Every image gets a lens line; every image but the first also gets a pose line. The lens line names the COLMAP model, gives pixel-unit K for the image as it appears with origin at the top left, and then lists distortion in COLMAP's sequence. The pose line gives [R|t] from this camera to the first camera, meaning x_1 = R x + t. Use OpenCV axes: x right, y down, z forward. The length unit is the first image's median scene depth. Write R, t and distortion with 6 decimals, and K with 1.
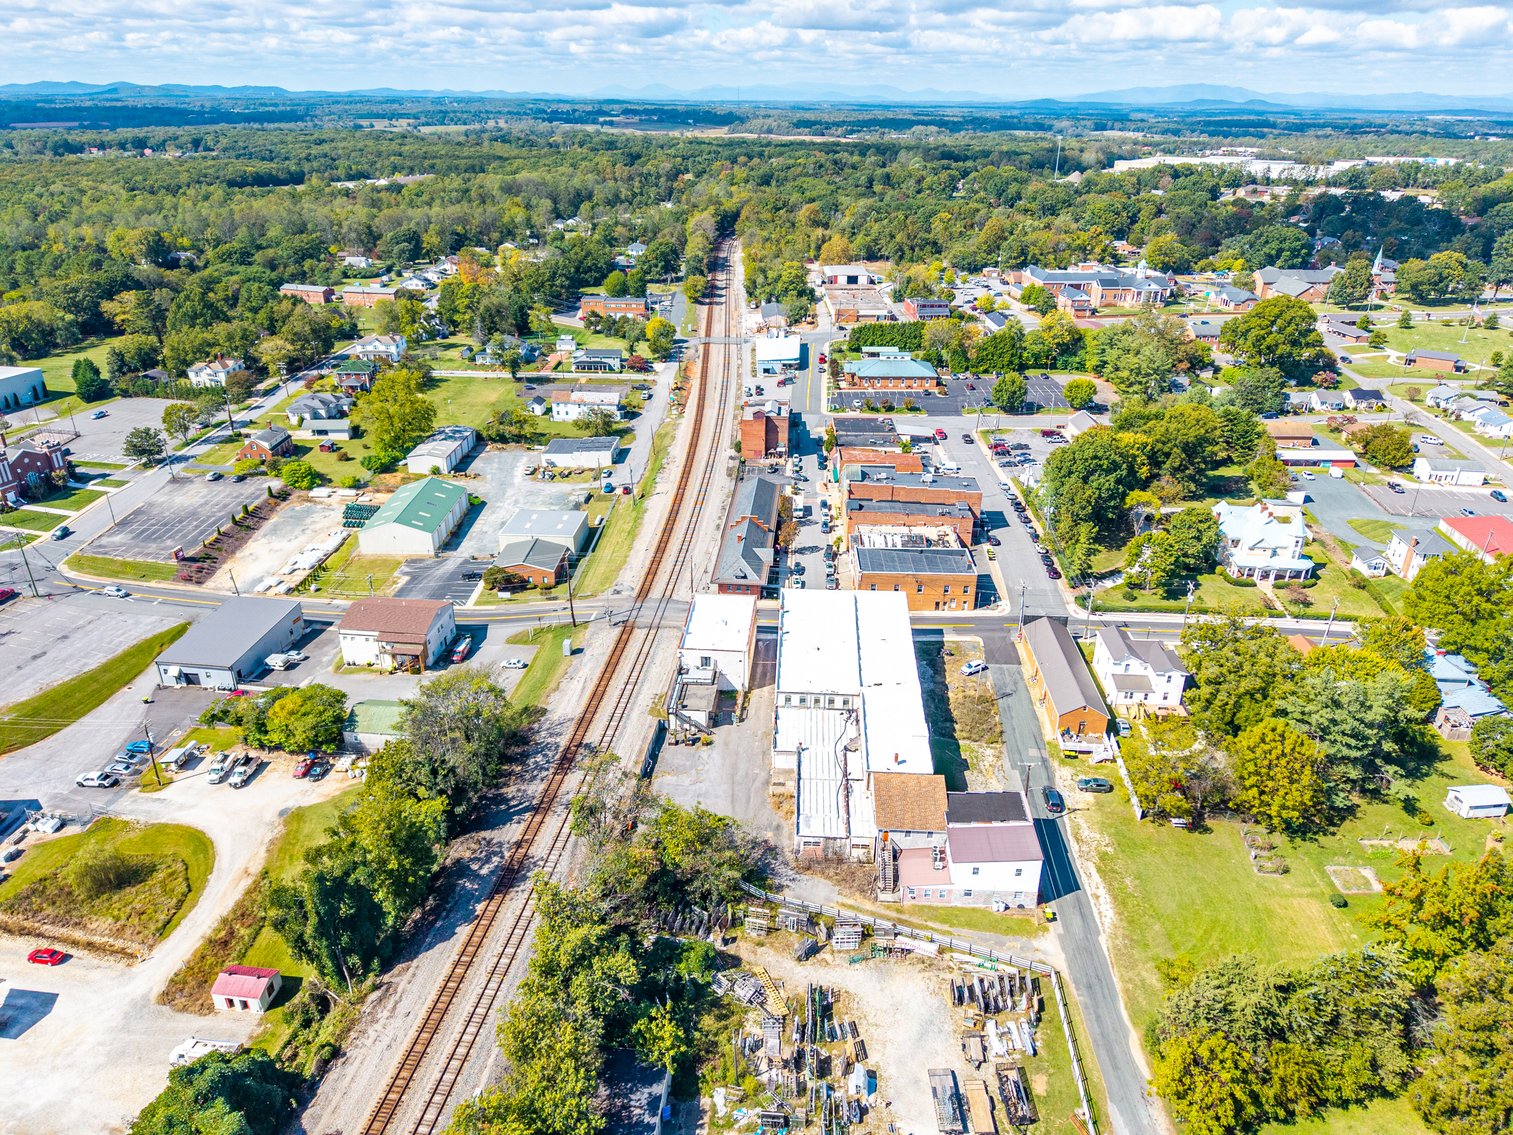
lens RADIAL K [[1004.7, 0, 755.9], [0, 1004.7, 573.8], [0, 0, 1]] dist [0.025210, -0.024366]
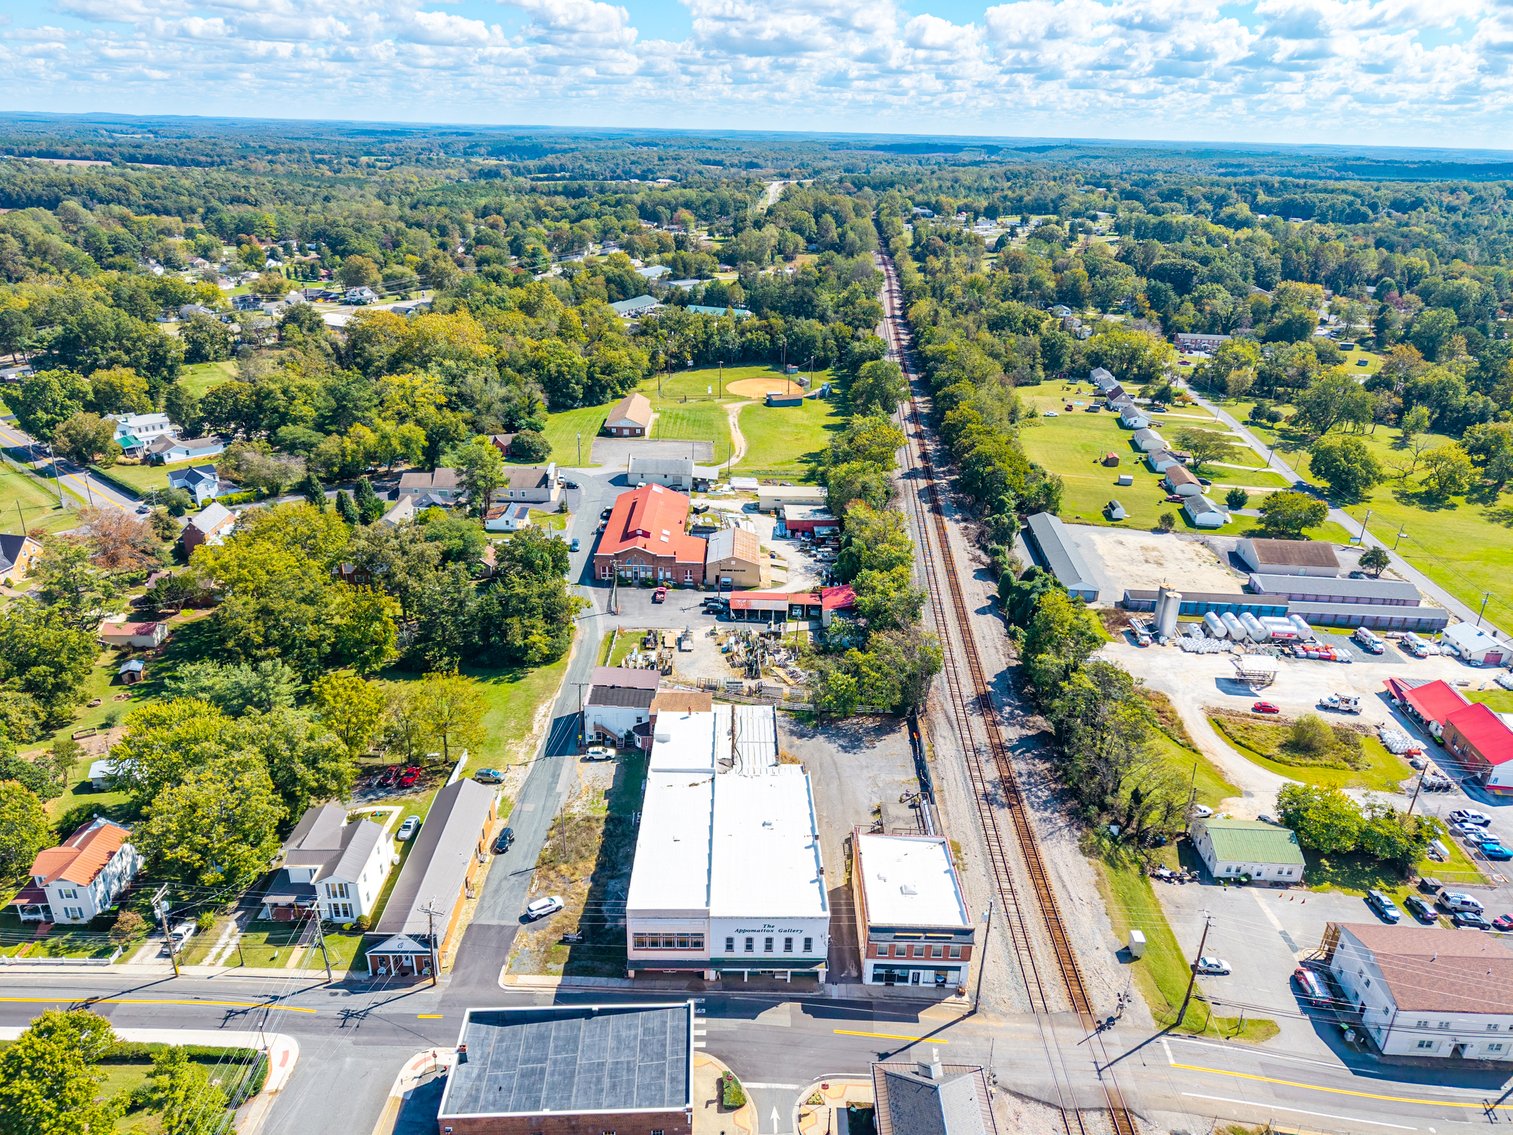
lens RADIAL K [[1004.7, 0, 755.3], [0, 1004.7, 568.7], [0, 0, 1]] dist [0.025210, -0.024366]
pose [[-0.997053, -0.001462, -0.076700, 0.079578], [-0.058888, 0.655357, 0.753020, -0.392994], [0.049165, 0.755318, -0.653512, 0.836372]]
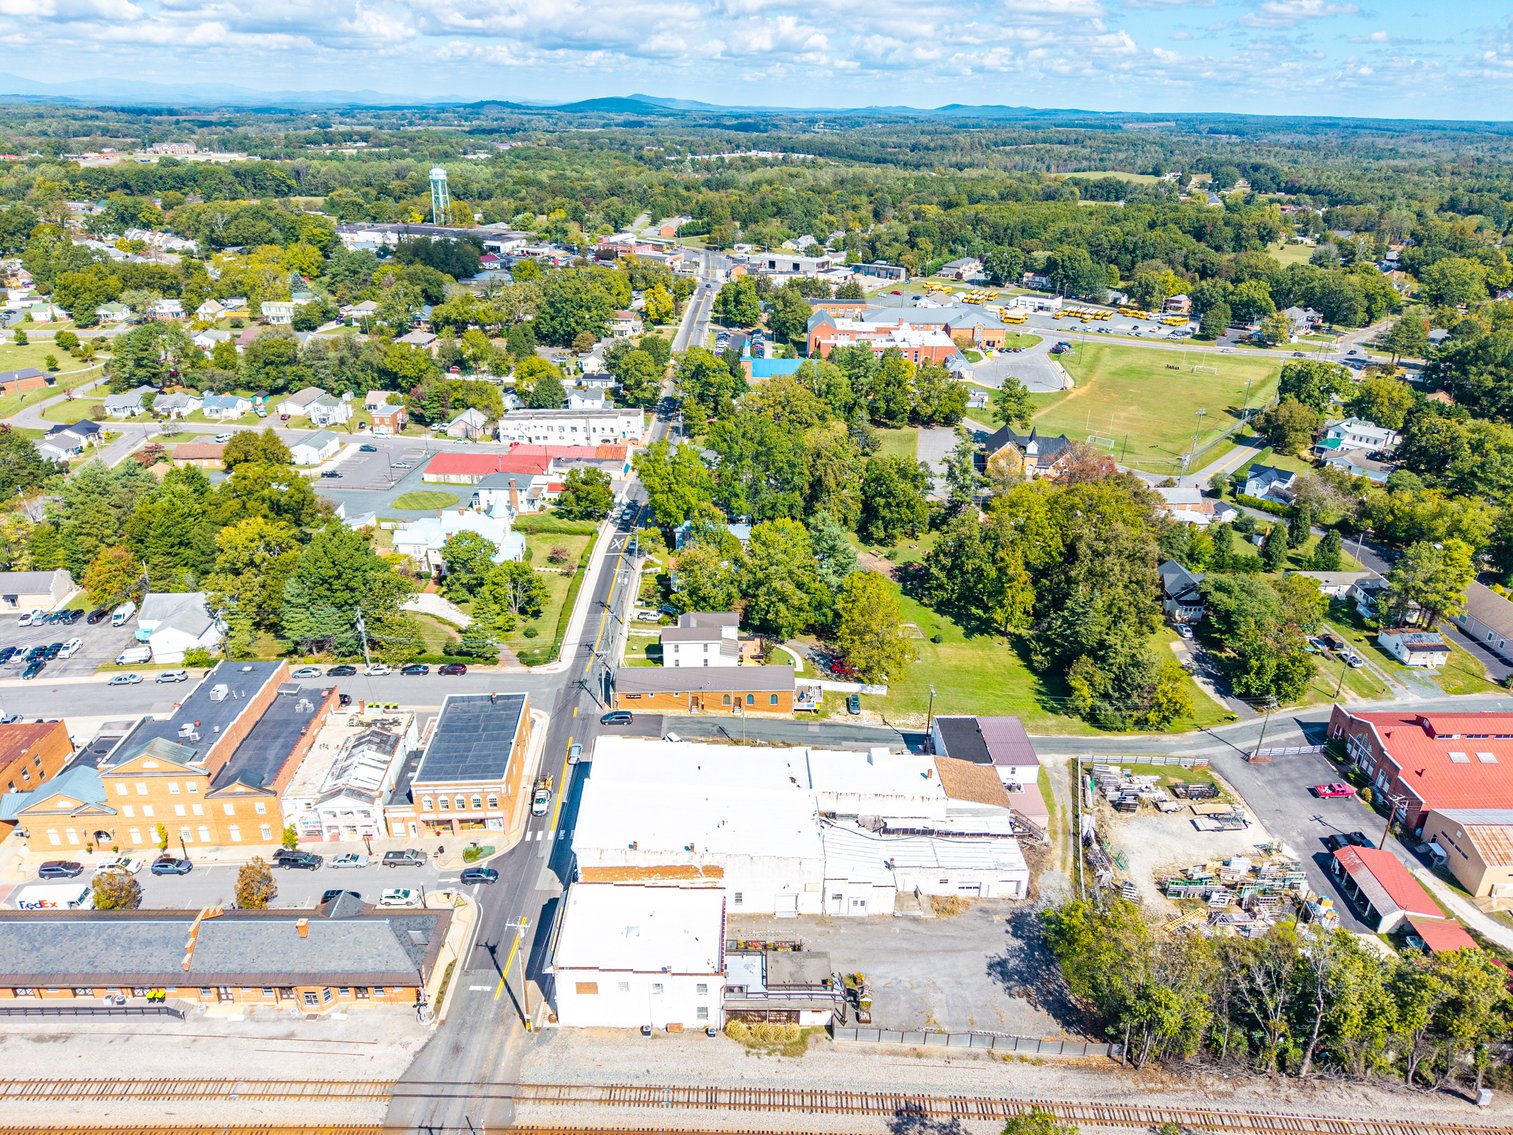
lens RADIAL K [[1004.7, 0, 757.8], [0, 1004.7, 568.0], [0, 0, 1]] dist [0.025210, -0.024366]
pose [[-0.090962, -0.425529, 0.900362, -0.338912], [0.411931, 0.807058, 0.423048, -0.244579], [-0.906663, 0.409369, 0.101877, 0.504951]]
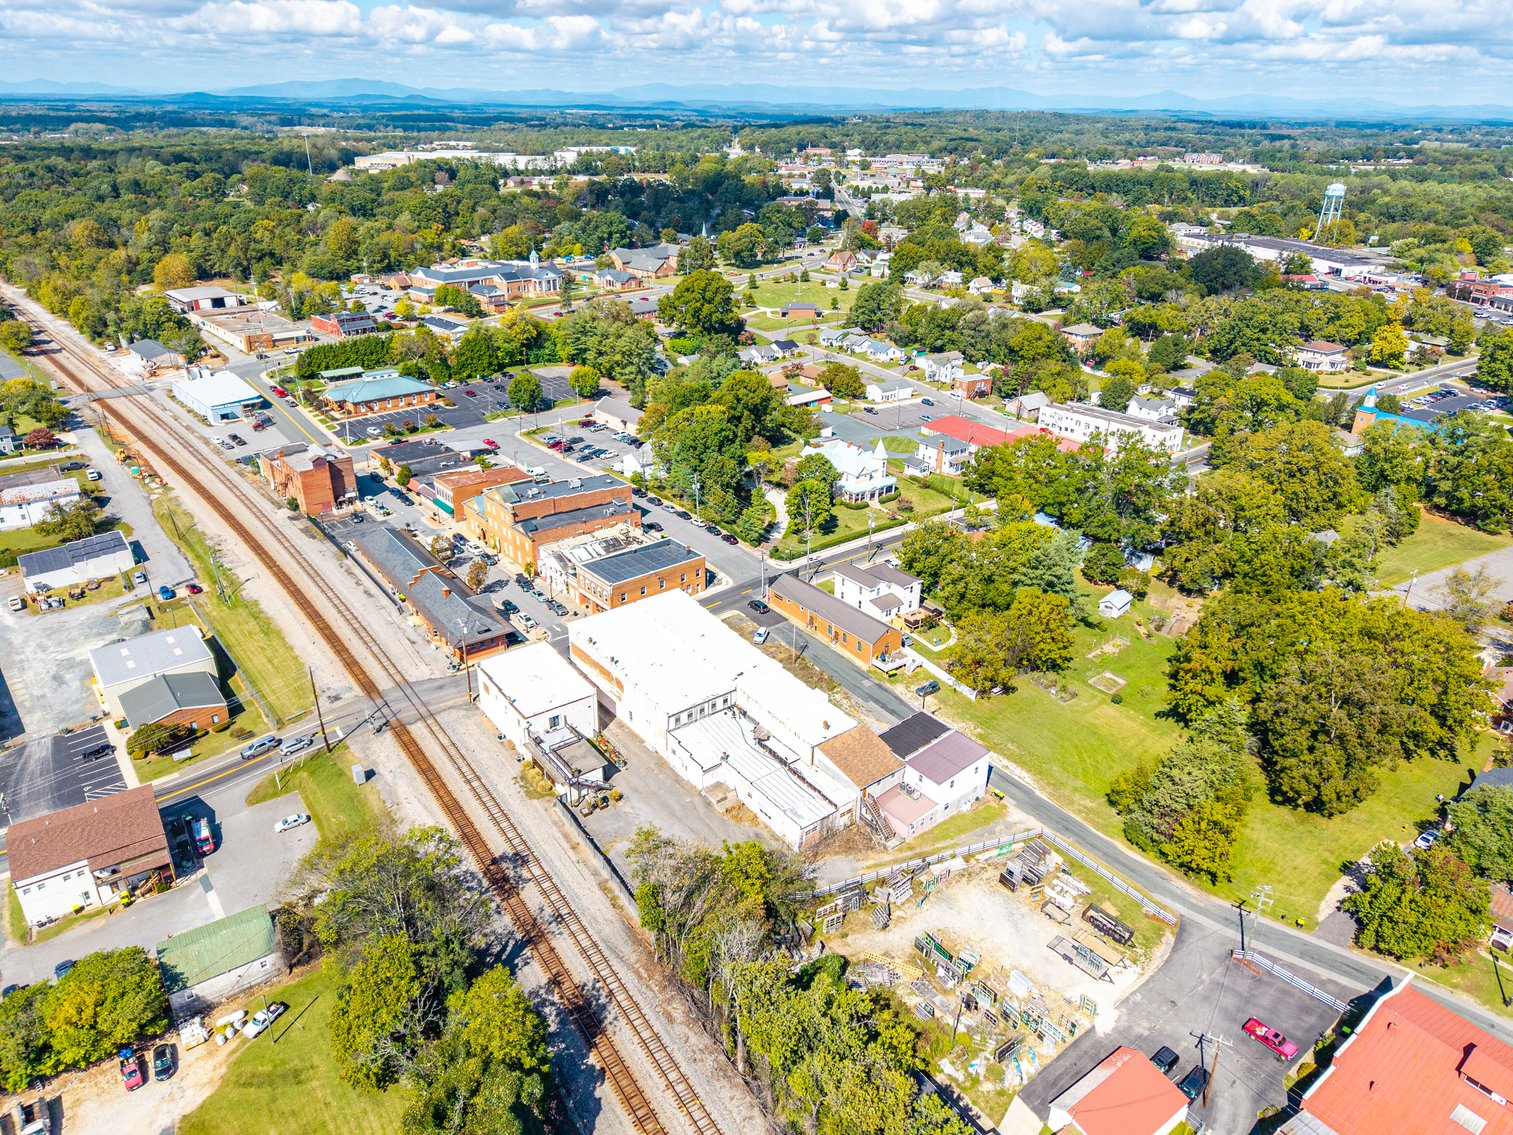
lens RADIAL K [[1004.7, 0, 756.9], [0, 1004.7, 575.3], [0, 0, 1]] dist [0.025210, -0.024366]
pose [[0.751423, -0.279417, 0.597737, -0.262501], [0.275933, 0.955961, 0.099993, -0.049280], [-0.599354, 0.089799, 0.795432, 0.096674]]
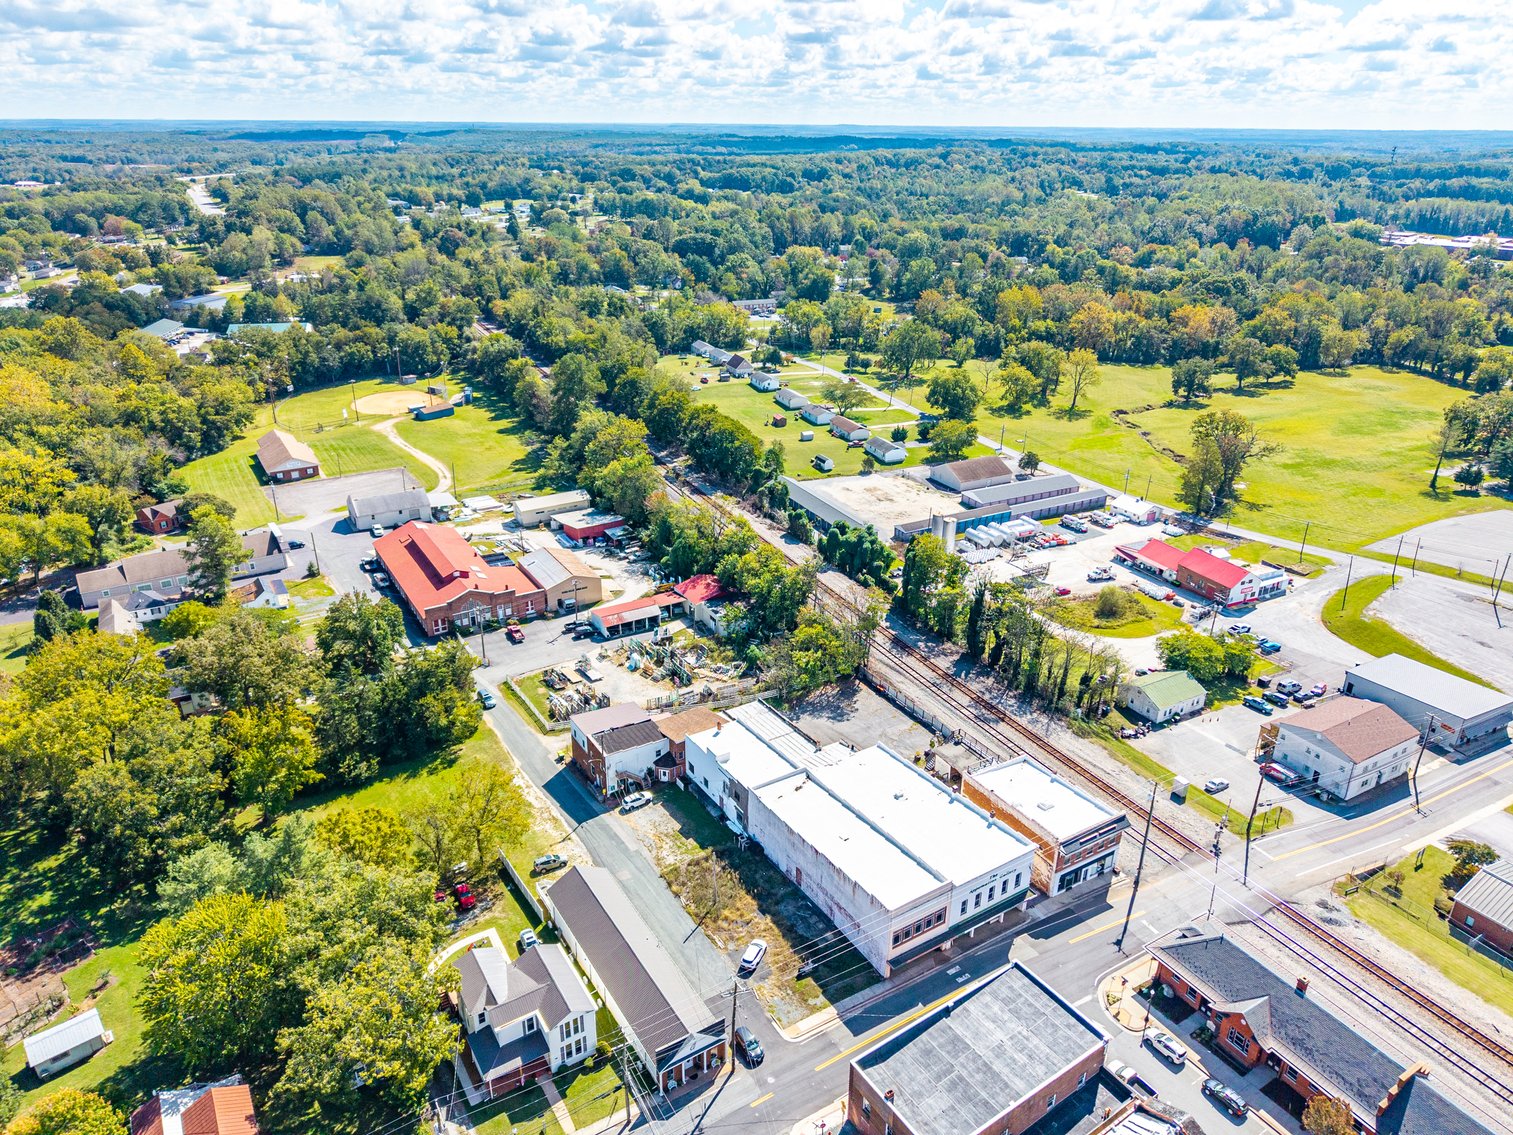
lens RADIAL K [[1004.7, 0, 754.9], [0, 1004.7, 571.6], [0, 0, 1]] dist [0.025210, -0.024366]
pose [[-0.817775, 0.221519, -0.531200, 0.334569], [-0.259292, 0.682185, 0.683660, -0.350699], [0.513821, 0.696816, -0.500436, 0.750655]]
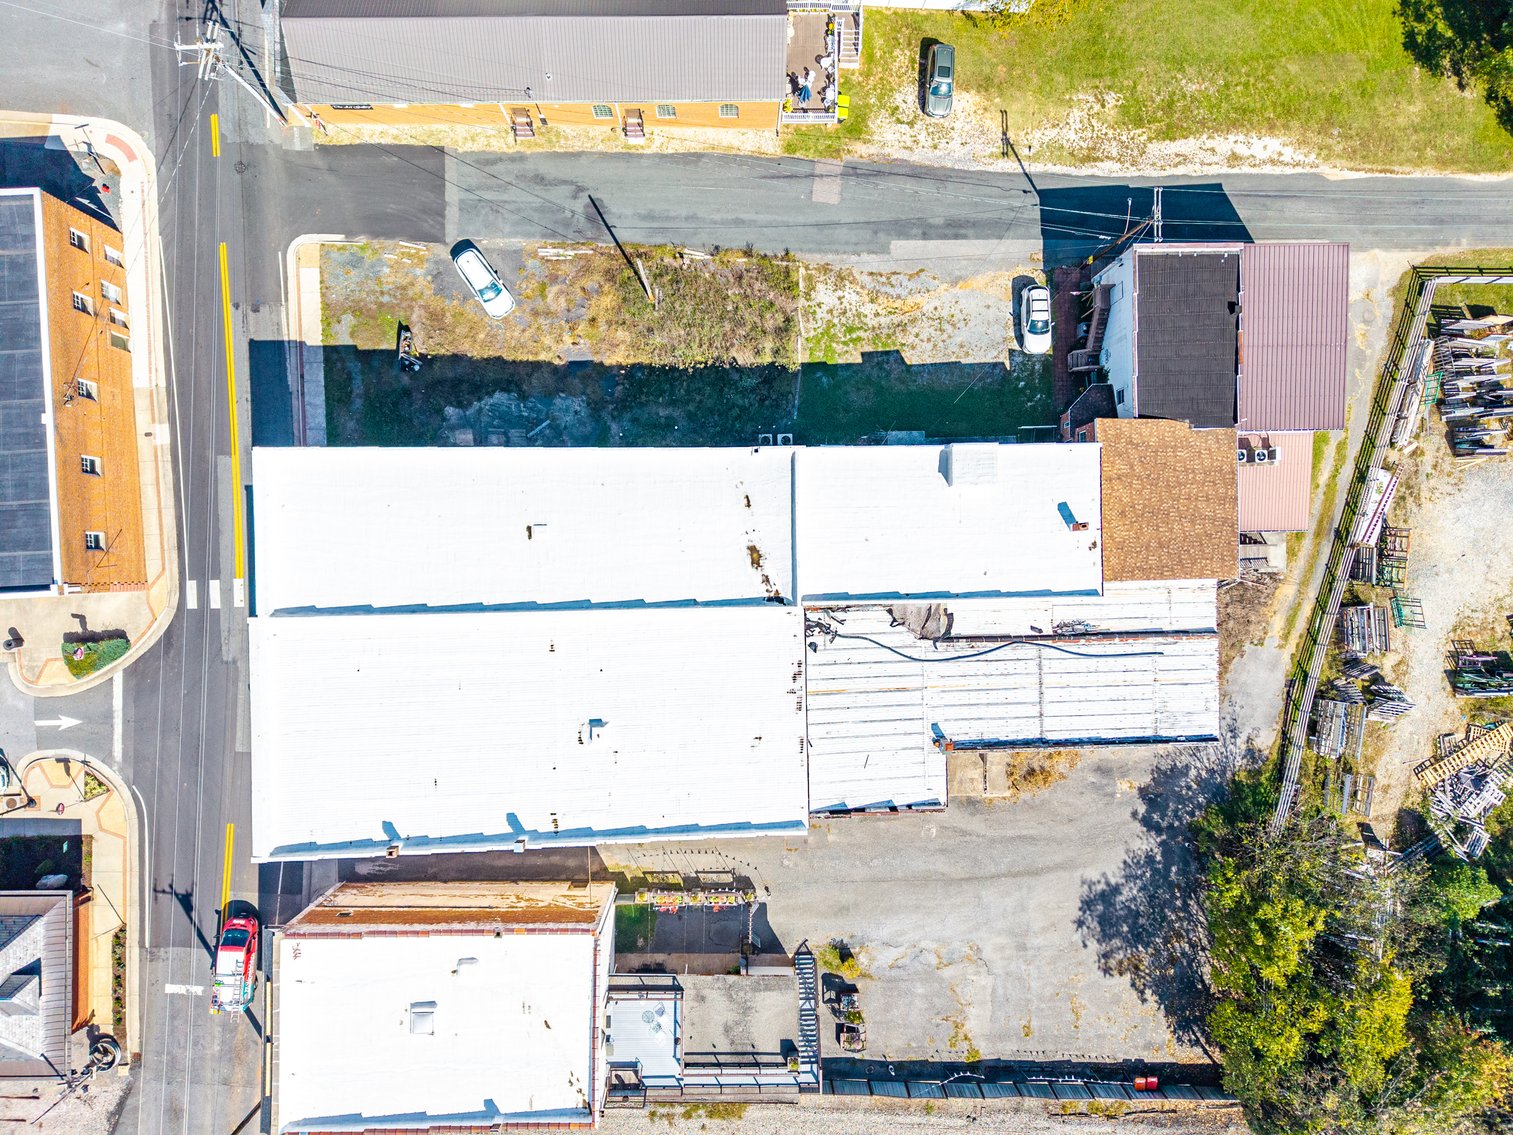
lens RADIAL K [[1004.7, 0, 755.5], [0, 1004.7, 567.3], [0, 0, 1]] dist [0.025210, -0.024366]
pose [[-0.070027, -0.997451, -0.013691, 0.071969], [0.404176, -0.040918, 0.913765, -0.132916], [-0.911997, 0.058454, 0.406011, 0.497009]]
